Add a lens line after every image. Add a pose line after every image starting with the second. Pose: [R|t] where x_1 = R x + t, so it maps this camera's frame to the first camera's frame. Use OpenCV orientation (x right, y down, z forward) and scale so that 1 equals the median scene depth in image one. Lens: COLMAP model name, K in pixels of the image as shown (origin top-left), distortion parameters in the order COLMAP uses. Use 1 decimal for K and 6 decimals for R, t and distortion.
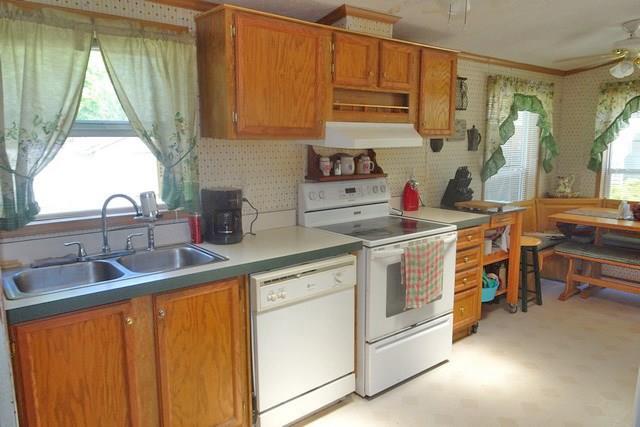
lens RADIAL K [[454.4, 0, 318.3], [0, 454.4, 211.8], [0, 0, 1]] dist [0.006131, 0.001914]
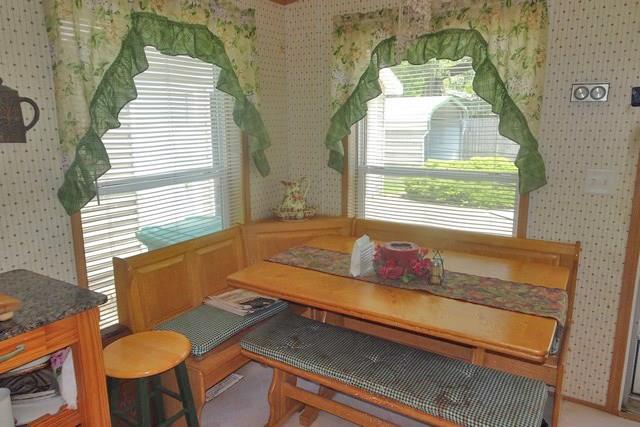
lens RADIAL K [[454.4, 0, 320.2], [0, 454.4, 214.7], [0, 0, 1]] dist [0.006131, 0.001914]
pose [[0.943511, -0.066925, 0.324512, 0.407424], [0.051921, 0.997153, 0.054685, -0.069806], [-0.327248, -0.034747, 0.944299, 0.470553]]
